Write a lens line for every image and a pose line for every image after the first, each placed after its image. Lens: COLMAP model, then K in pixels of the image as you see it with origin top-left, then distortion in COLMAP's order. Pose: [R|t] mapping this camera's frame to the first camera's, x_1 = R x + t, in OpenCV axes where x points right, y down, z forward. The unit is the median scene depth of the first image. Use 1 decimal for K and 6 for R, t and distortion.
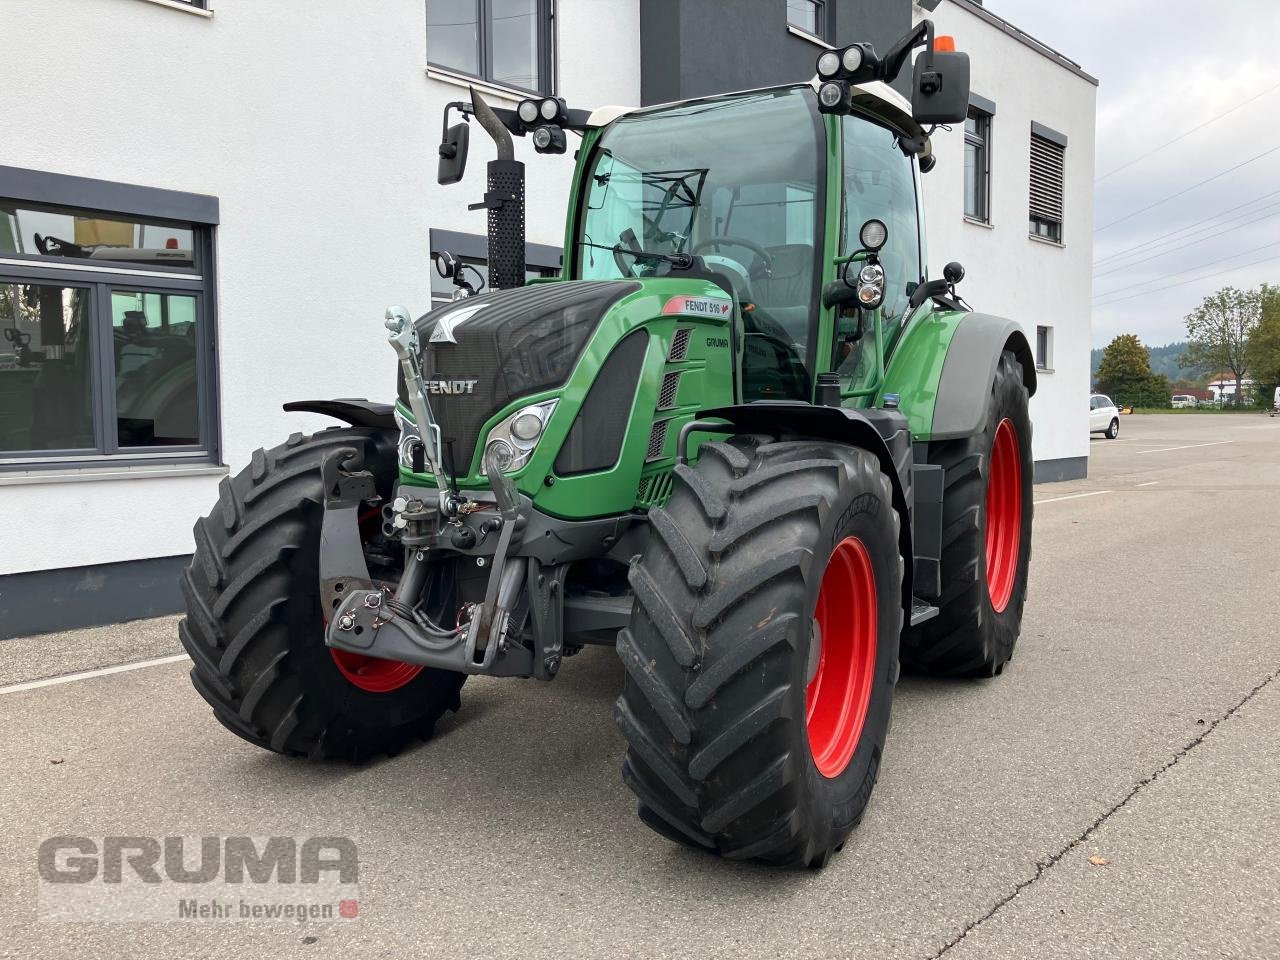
lens RADIAL K [[1052.8, 0, 629.1], [0, 1052.8, 472.3], [0, 0, 1]] dist [0.022512, -0.021623]
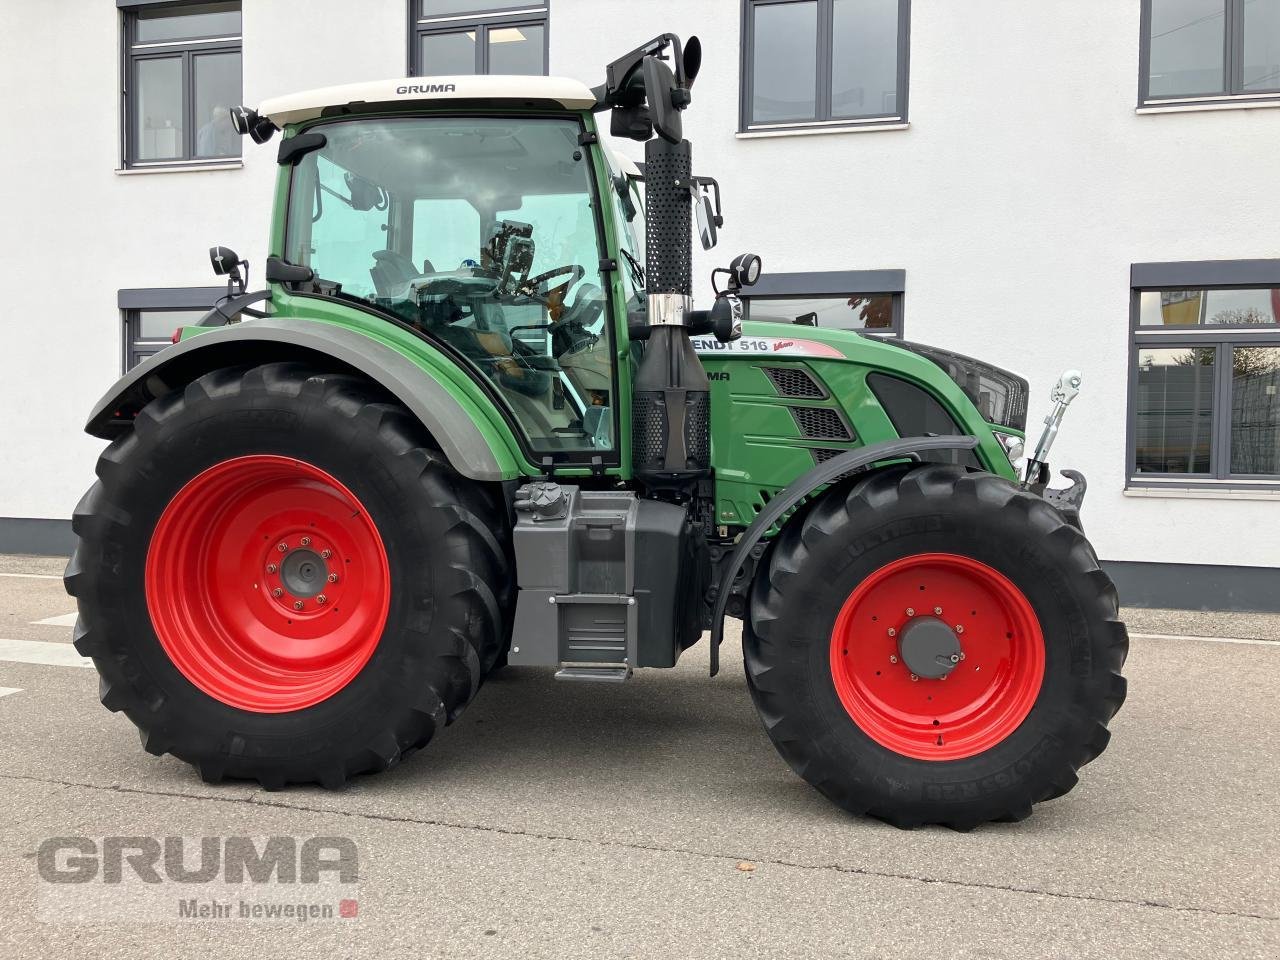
lens RADIAL K [[1052.8, 0, 637.5], [0, 1052.8, 476.0], [0, 0, 1]] dist [0.022512, -0.021623]
pose [[0.480261, 0.048718, -0.875772, 0.865707], [-0.075849, 0.997023, 0.013869, -0.015051], [0.873840, 0.059766, 0.482526, 0.207667]]
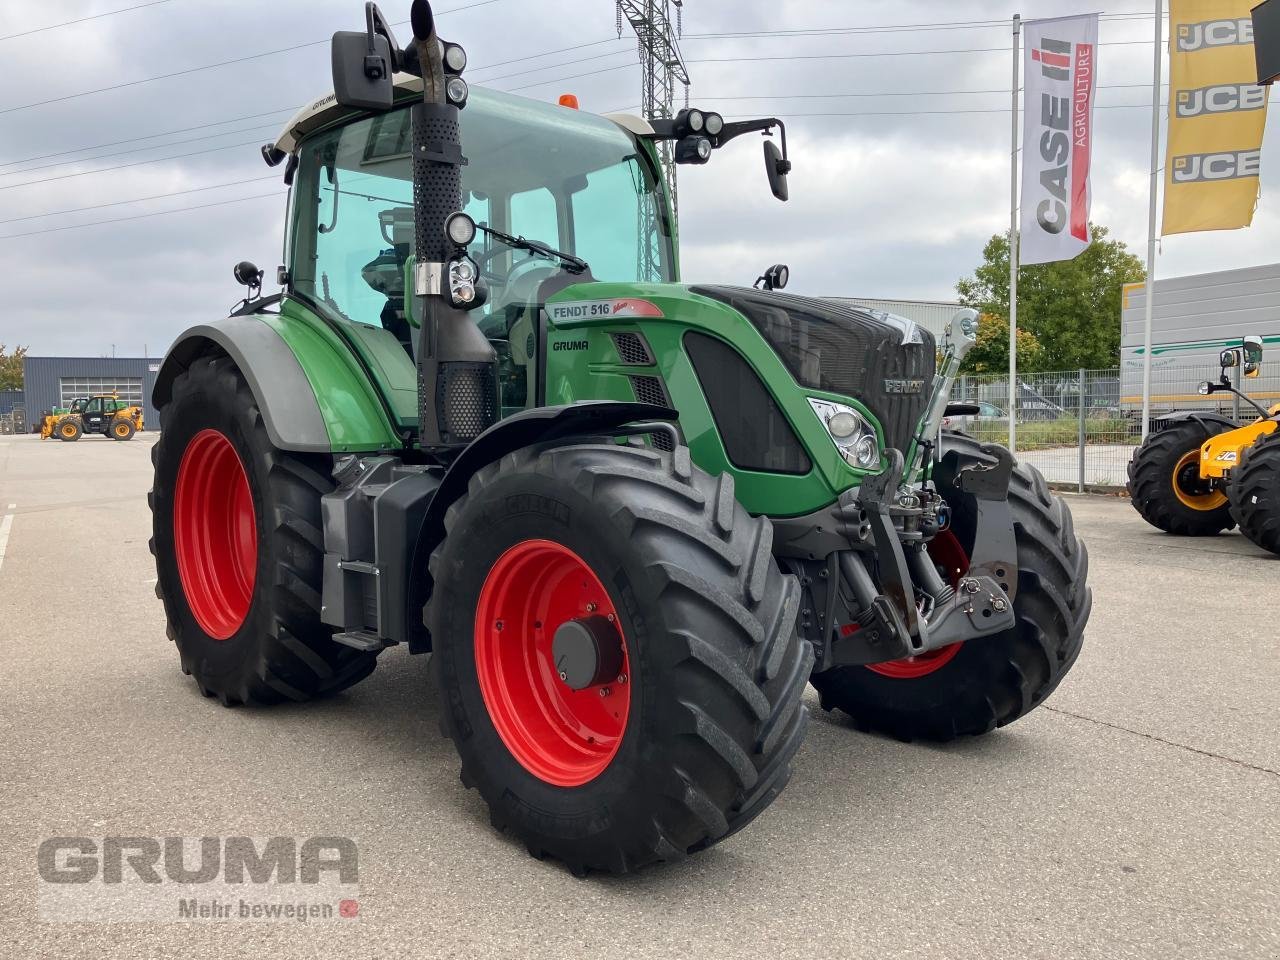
lens RADIAL K [[1052.8, 0, 630.0], [0, 1052.8, 485.5], [0, 0, 1]] dist [0.022512, -0.021623]
pose [[-0.184411, 0.068698, -0.980445, 0.931383], [-0.069319, 0.994161, 0.082697, -0.059477], [0.980402, 0.083214, -0.178572, 0.989317]]
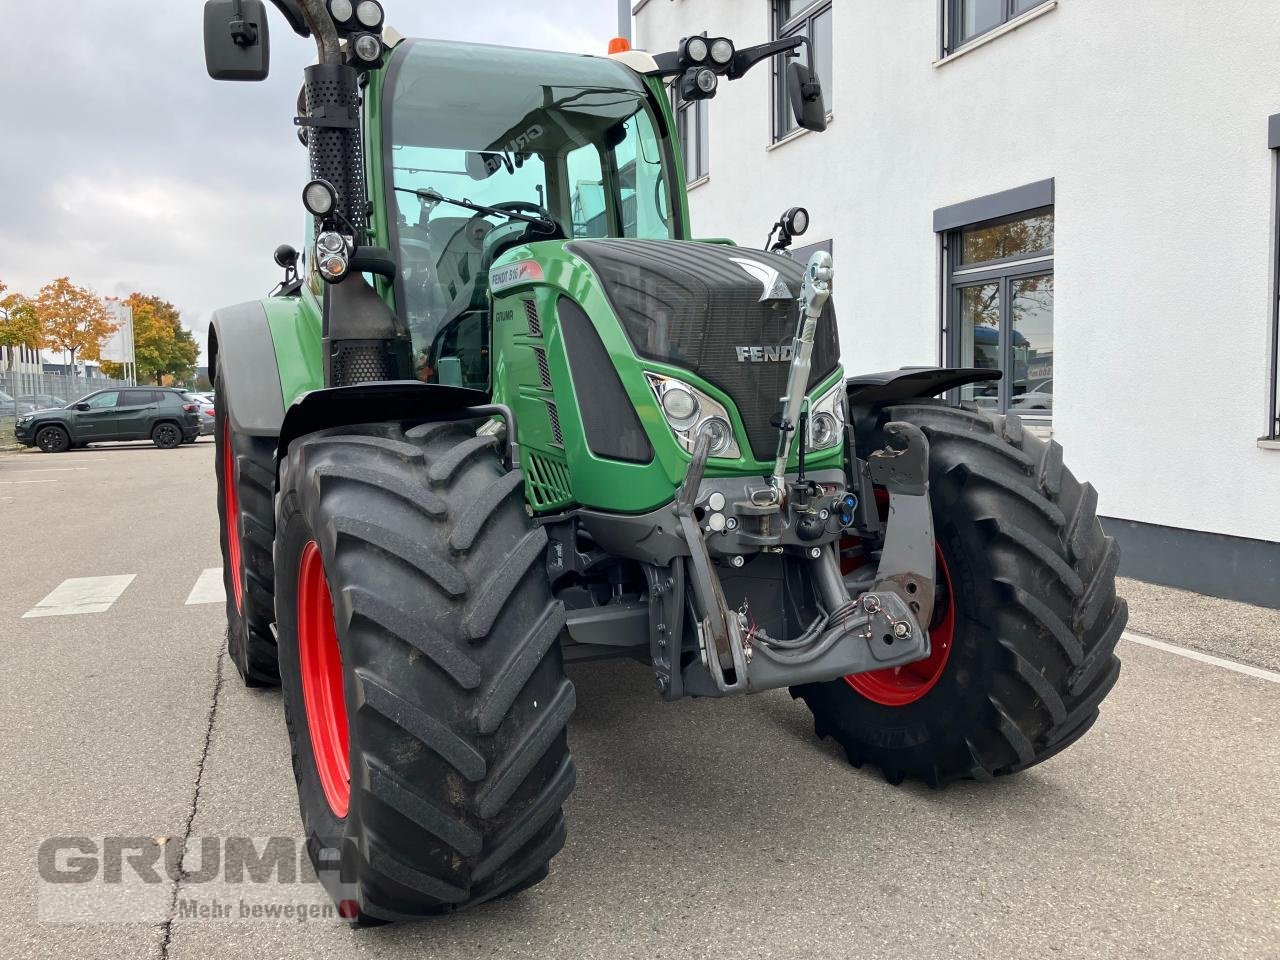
lens RADIAL K [[1052.8, 0, 635.6], [0, 1052.8, 469.1], [0, 0, 1]] dist [0.022512, -0.021623]
pose [[-0.475935, 0.089219, -0.874943, 0.714074], [-0.034277, 0.992204, 0.119822, -0.085618], [0.878812, 0.087018, -0.469166, 1.270335]]
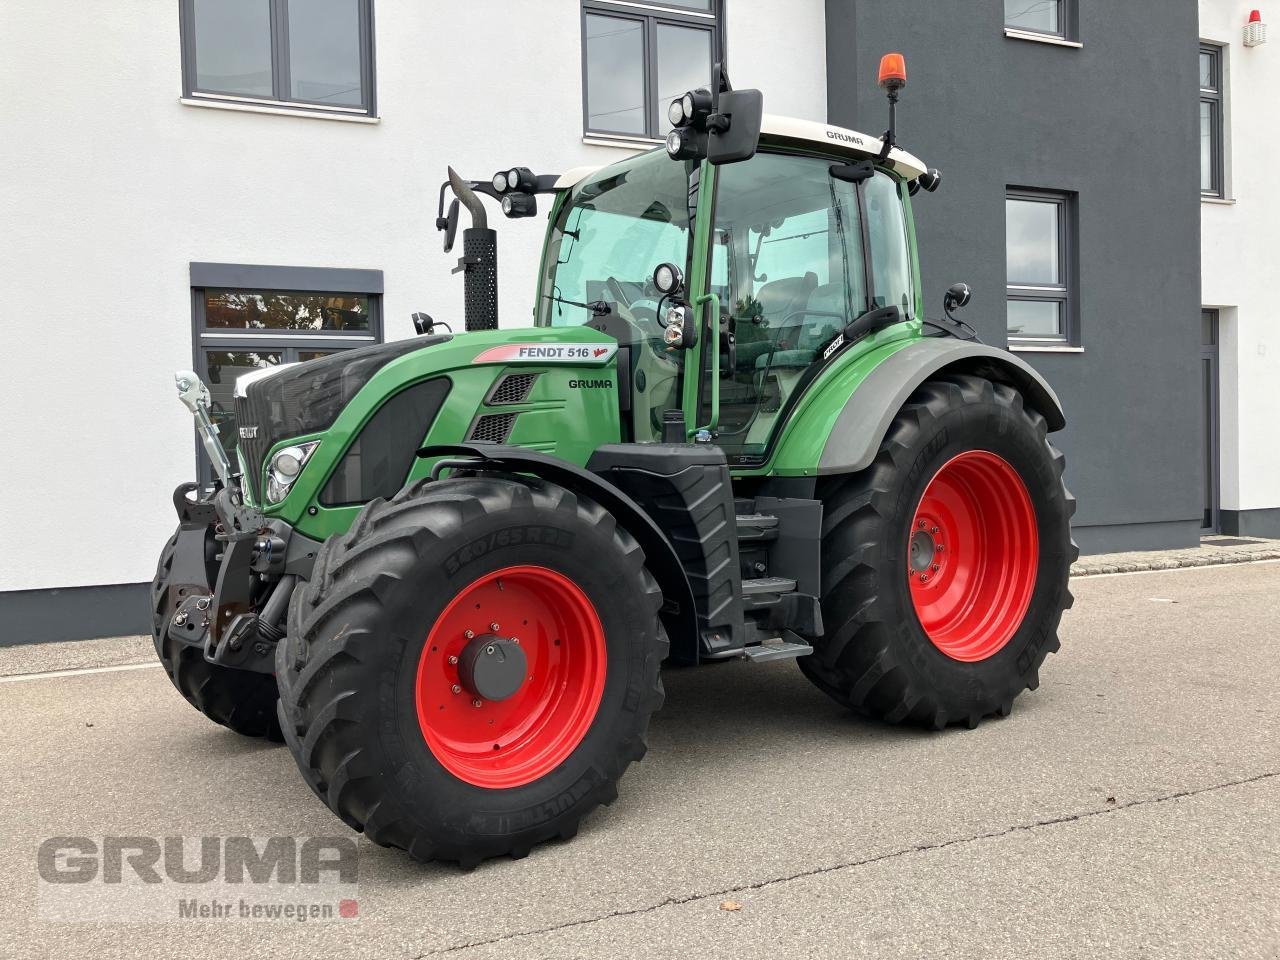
lens RADIAL K [[1052.8, 0, 637.1], [0, 1052.8, 477.0], [0, 0, 1]] dist [0.022512, -0.021623]
pose [[0.915001, 0.002324, -0.403445, 0.547605], [-0.012247, 0.999683, -0.022018, -0.005729], [0.403266, 0.025087, 0.914739, 0.043650]]
